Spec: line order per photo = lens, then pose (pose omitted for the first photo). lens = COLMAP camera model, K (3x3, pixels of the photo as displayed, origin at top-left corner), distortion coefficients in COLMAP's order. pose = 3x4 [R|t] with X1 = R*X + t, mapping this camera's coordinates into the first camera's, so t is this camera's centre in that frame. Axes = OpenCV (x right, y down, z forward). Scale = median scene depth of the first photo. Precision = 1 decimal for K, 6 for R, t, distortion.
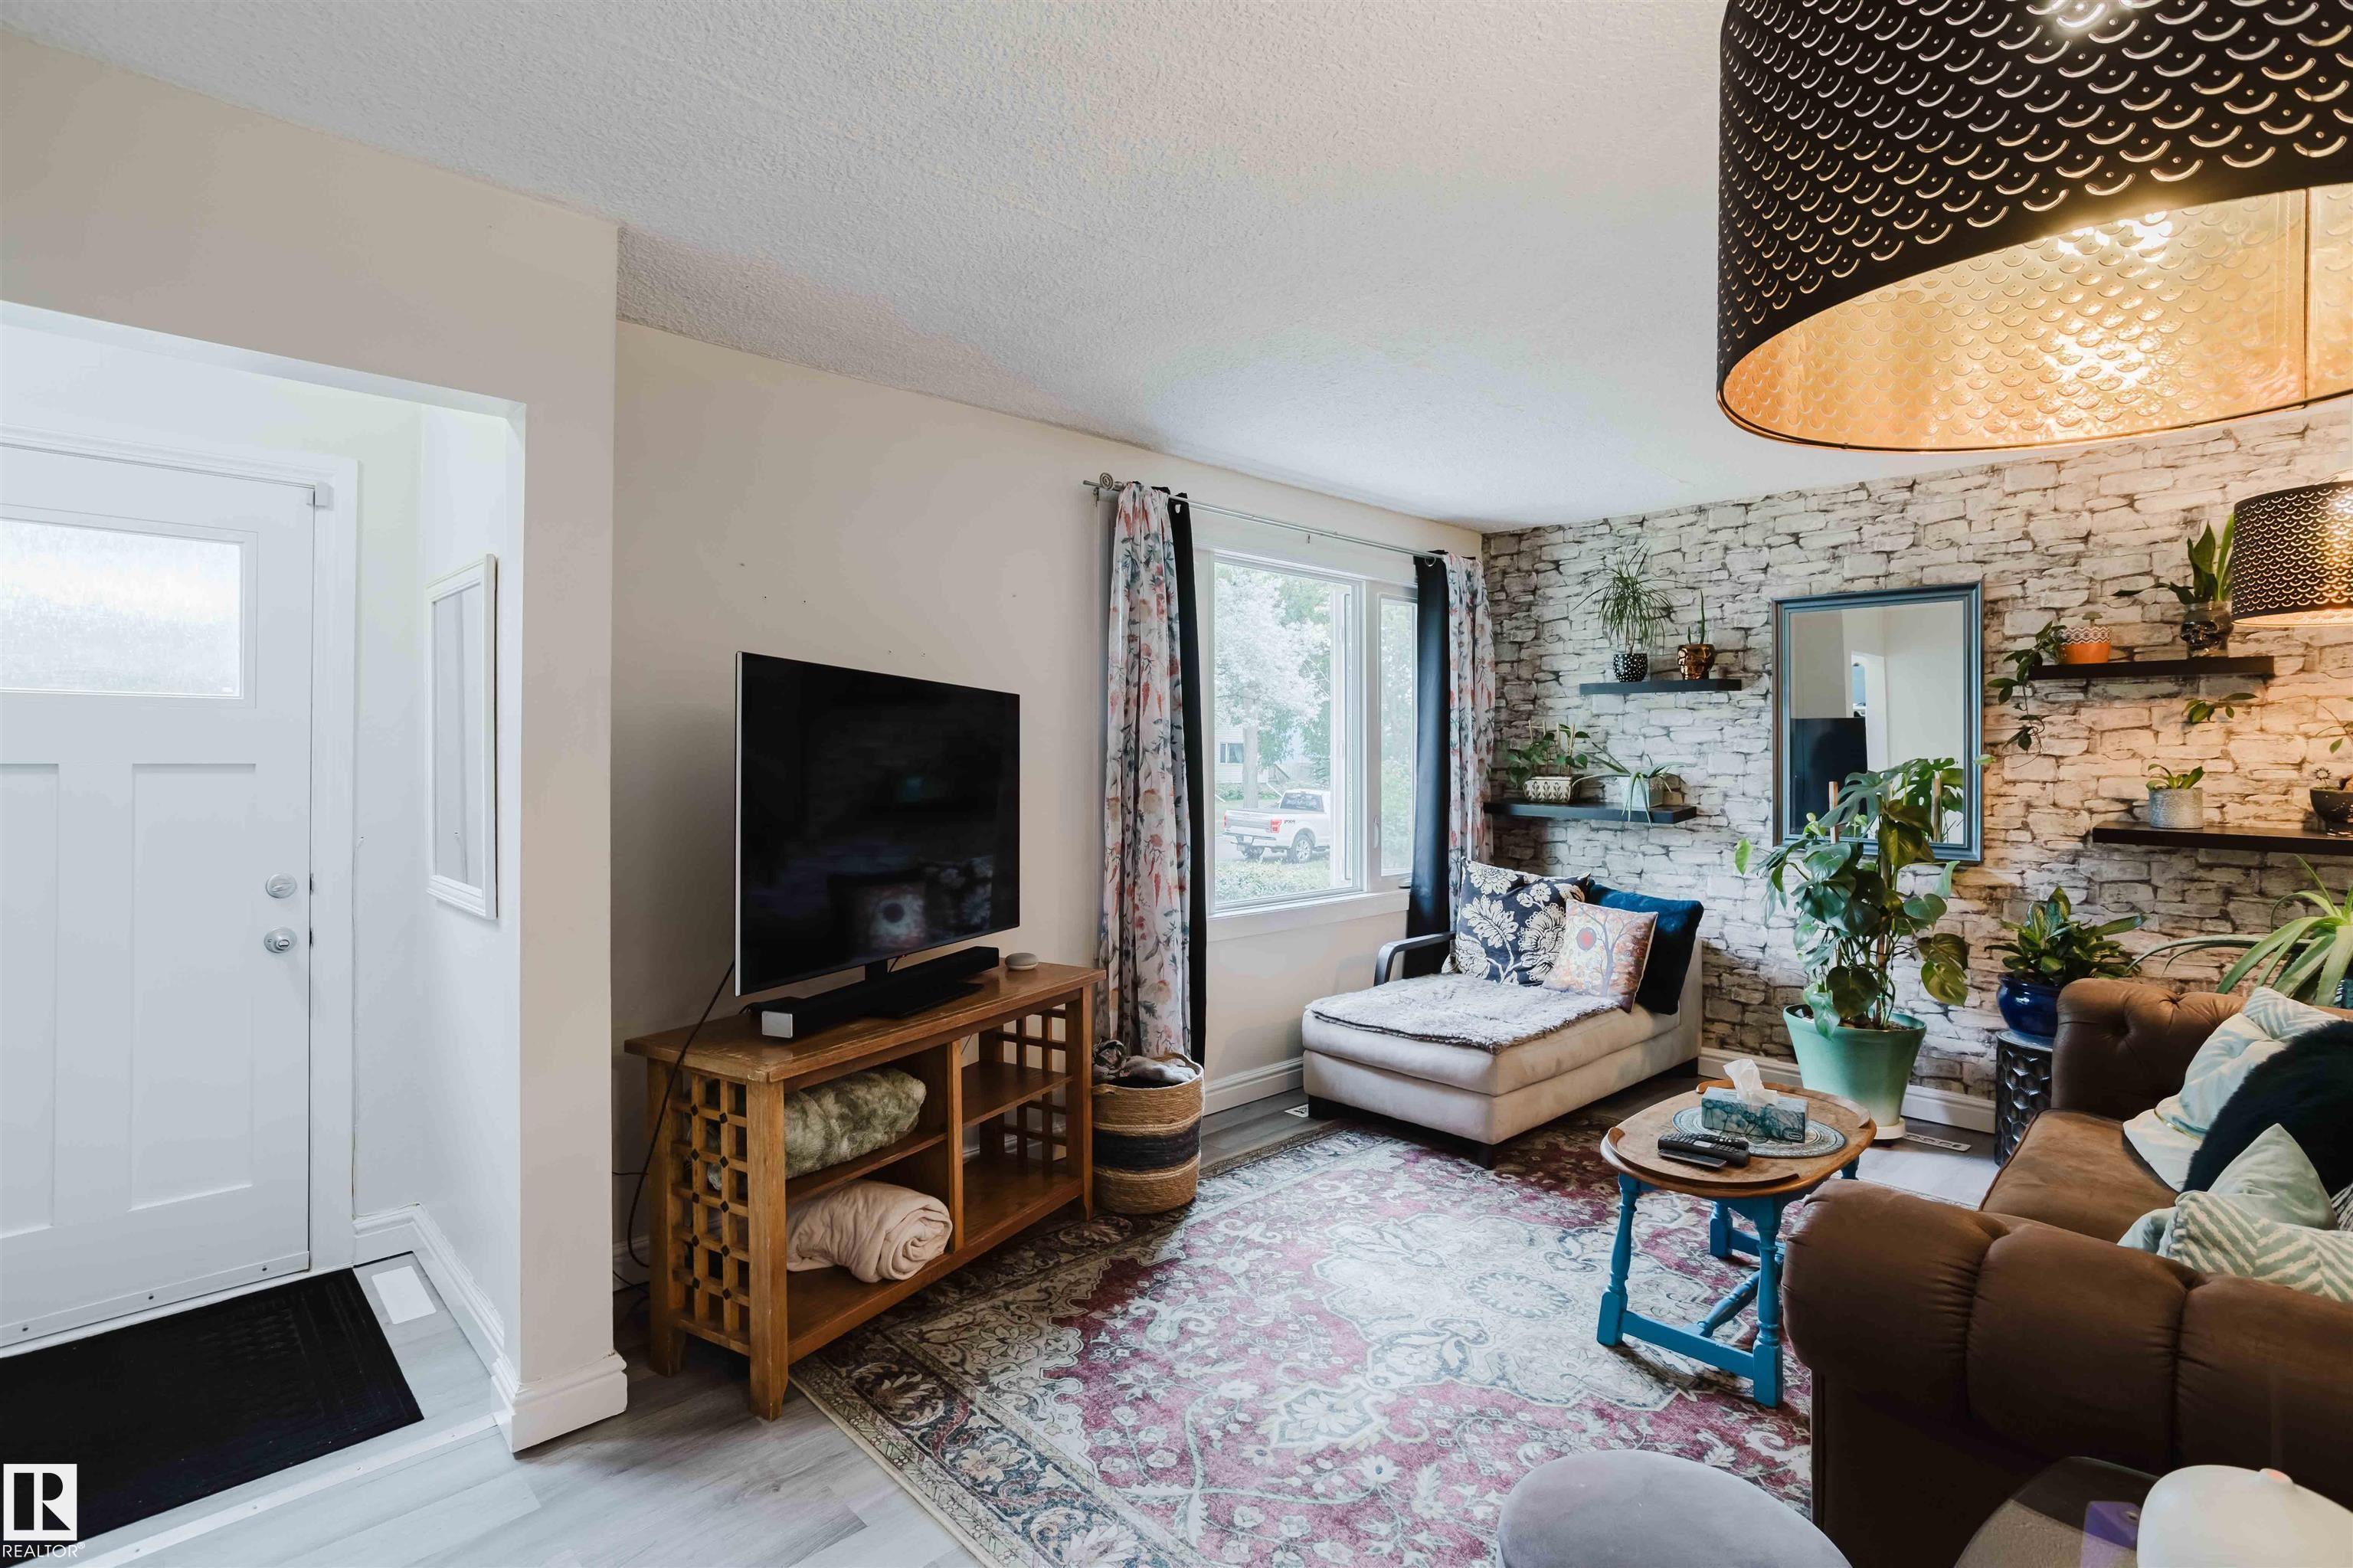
lens RADIAL K [[1133.7, 0, 1177.9], [0, 1133.7, 773.6], [0, 0, 1]] dist [0.002685, 0.001960]
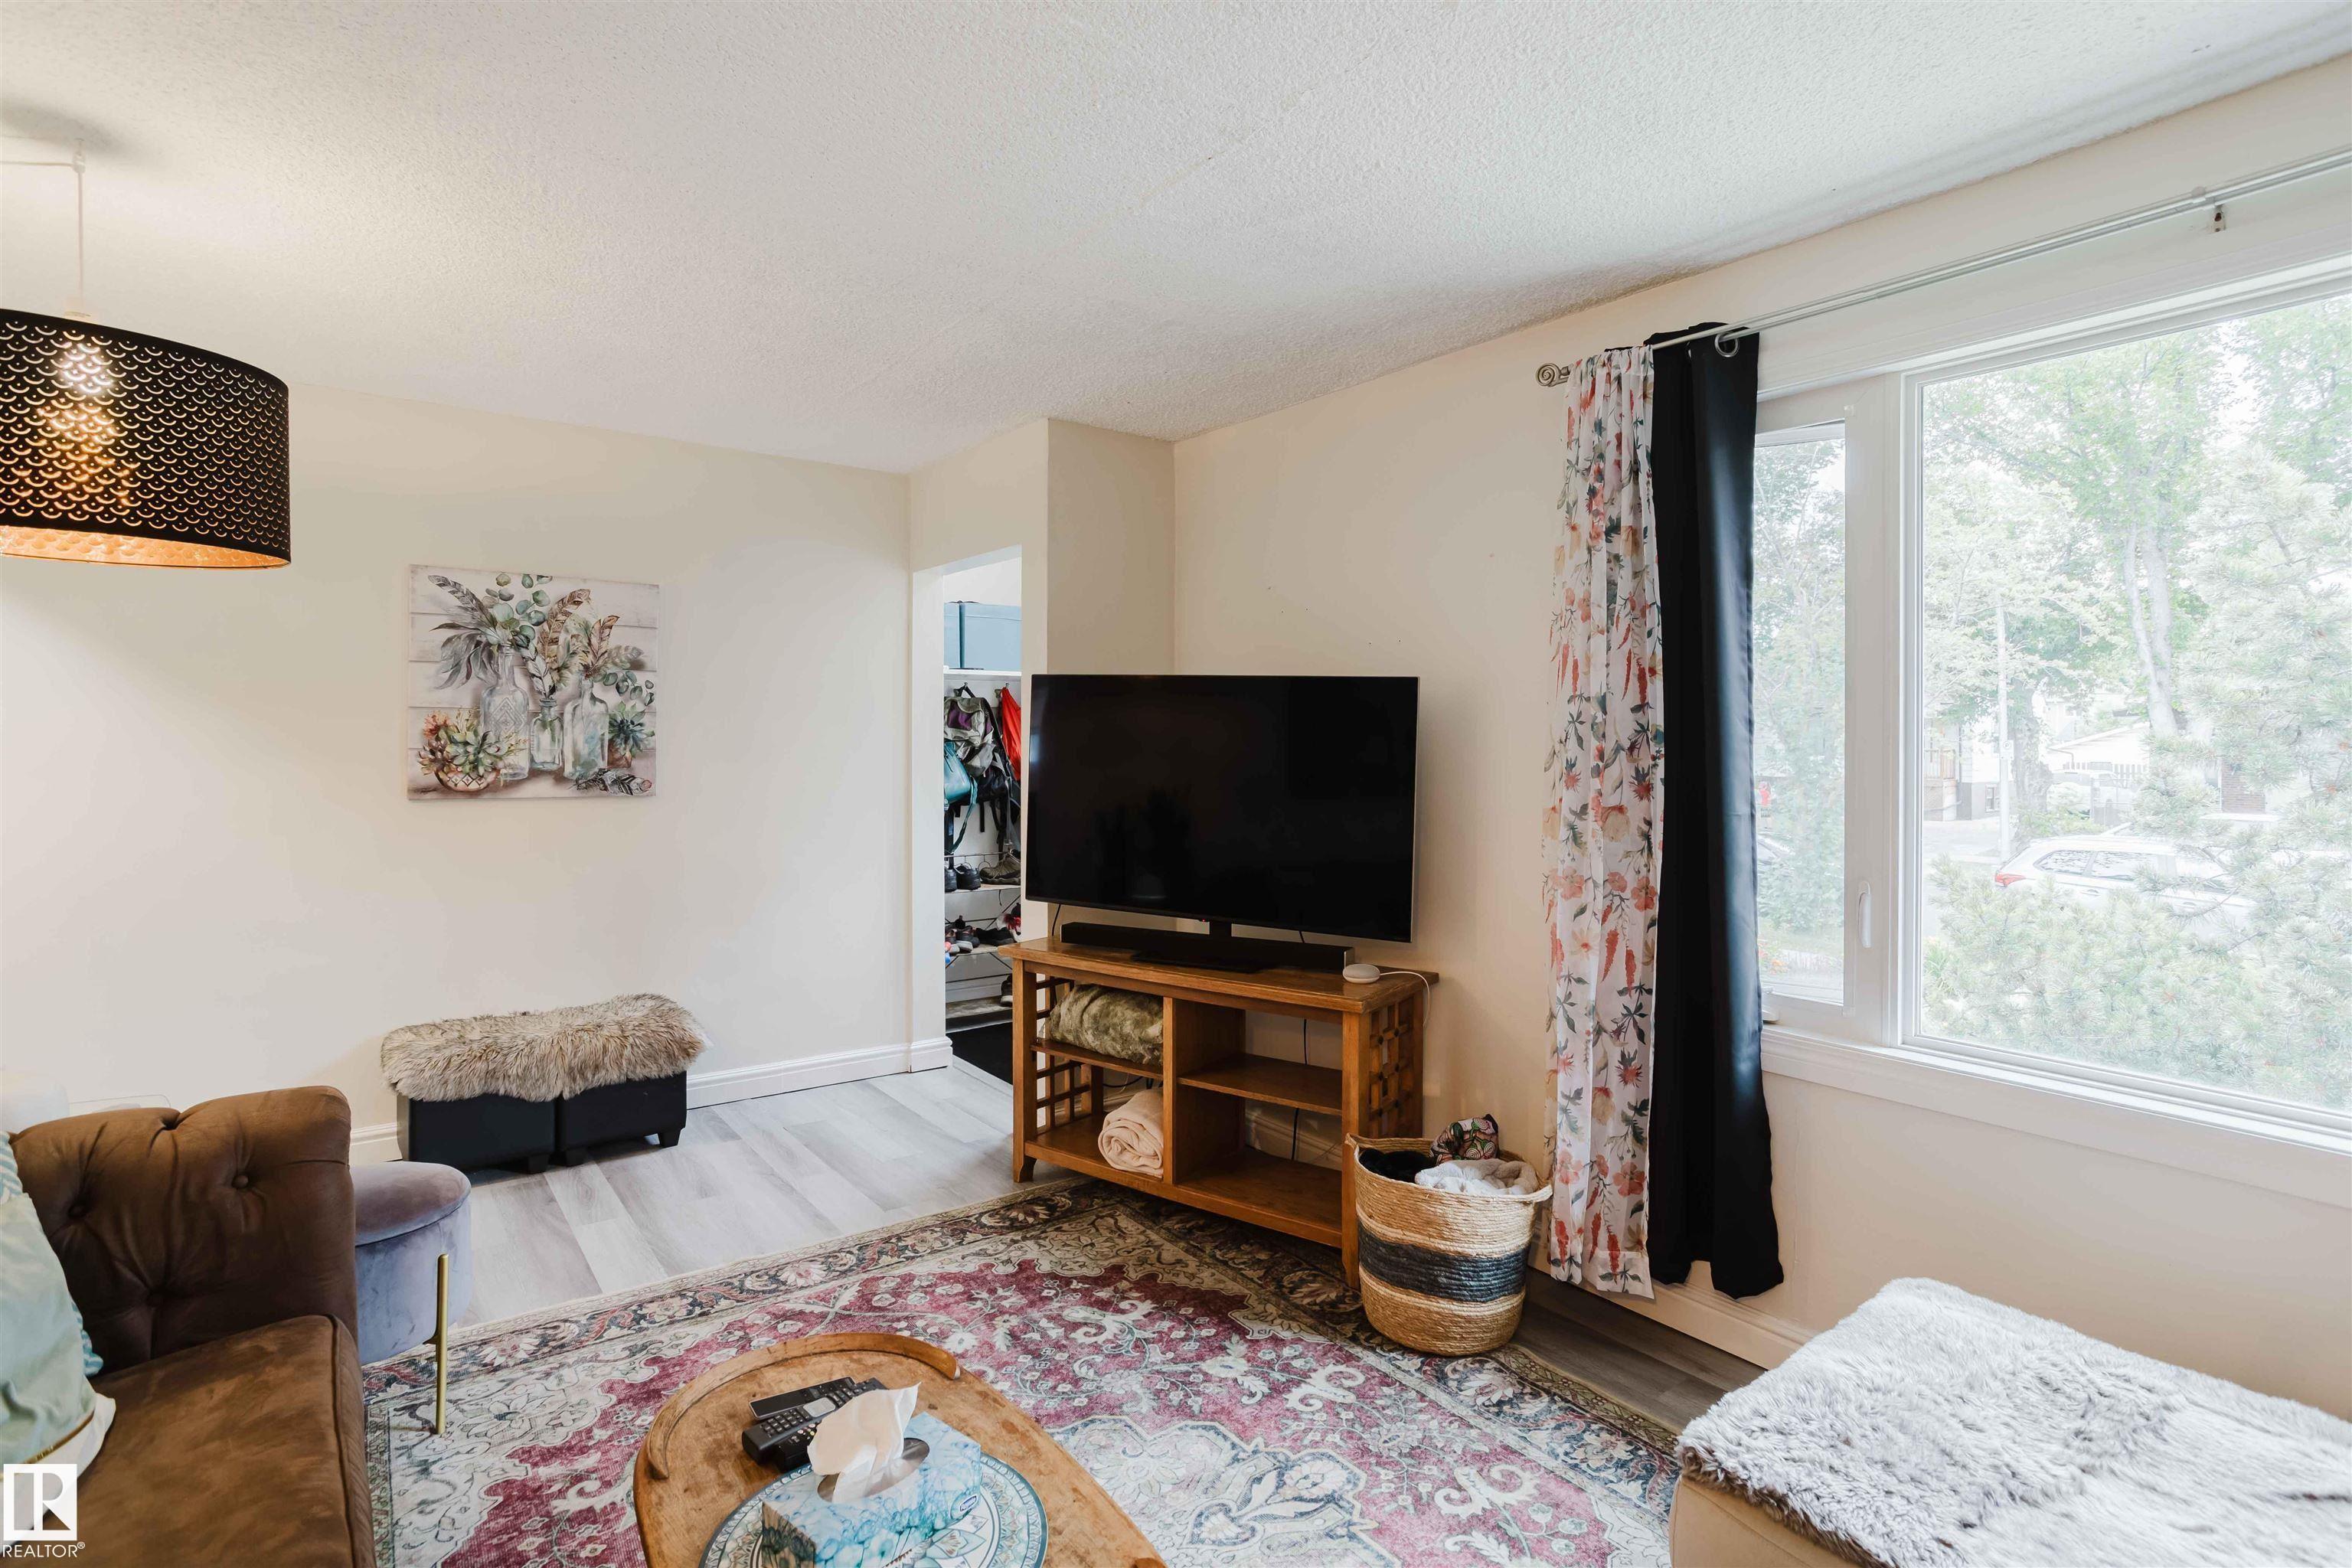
lens RADIAL K [[1133.2, 0, 1166.4], [0, 1133.2, 770.4], [0, 0, 1]] dist [0.002685, 0.001960]
pose [[-0.128782, 0.014245, -0.991571, 1.026296], [-0.009565, 0.999832, 0.015606, -0.016317], [0.991627, 0.011494, -0.128624, 1.252389]]
